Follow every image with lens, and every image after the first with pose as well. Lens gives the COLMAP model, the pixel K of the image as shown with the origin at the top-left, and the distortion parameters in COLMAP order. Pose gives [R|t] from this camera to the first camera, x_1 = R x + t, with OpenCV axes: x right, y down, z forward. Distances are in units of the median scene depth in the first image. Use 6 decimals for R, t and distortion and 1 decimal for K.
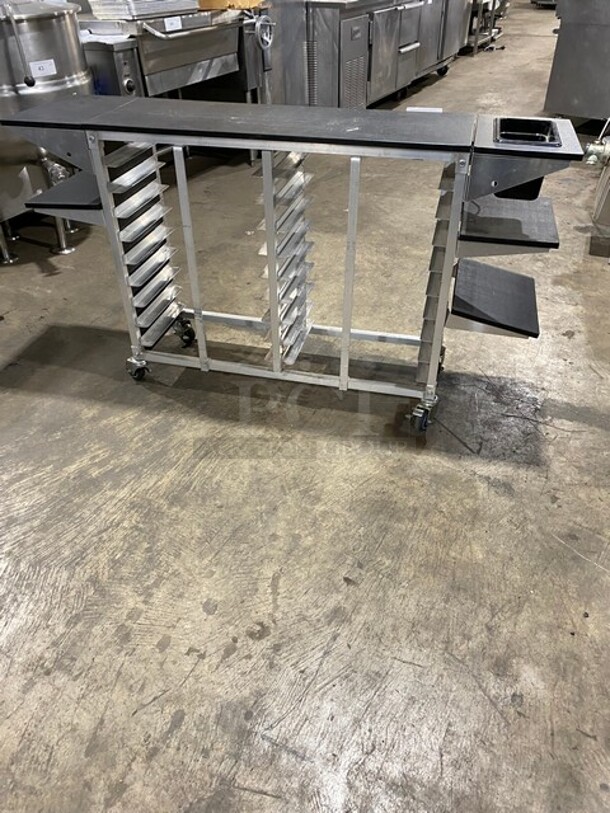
lens RADIAL K [[610.3, 0, 303.5], [0, 610.3, 372.3], [0, 0, 1]] dist [0.001085, 0.064066]
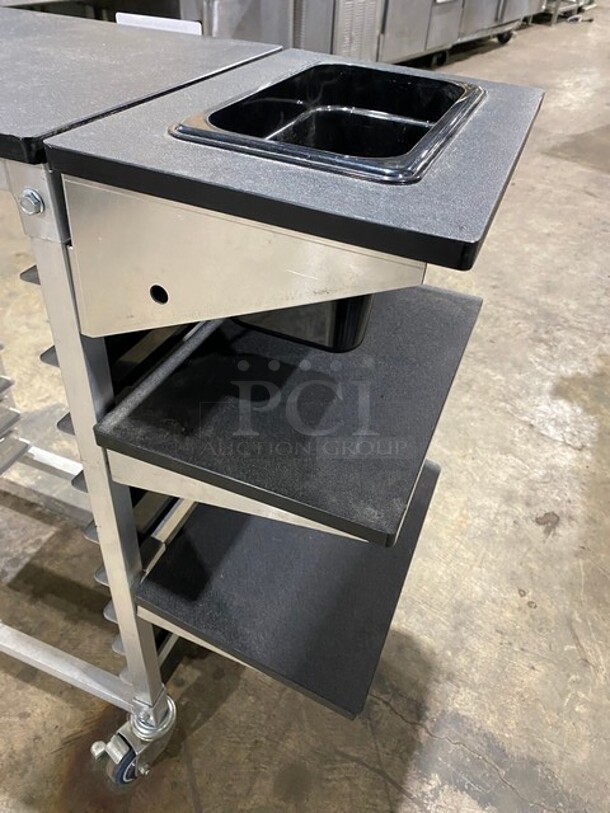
lens RADIAL K [[623.6, 0, 301.1], [0, 623.6, 373.6], [0, 0, 1]] dist [0.013913, -0.001803]
pose [[0.988044, 0.135759, -0.073071, 0.195164], [-0.132800, 0.990168, 0.043959, -0.142611], [0.078320, -0.033730, 0.996357, 0.361405]]
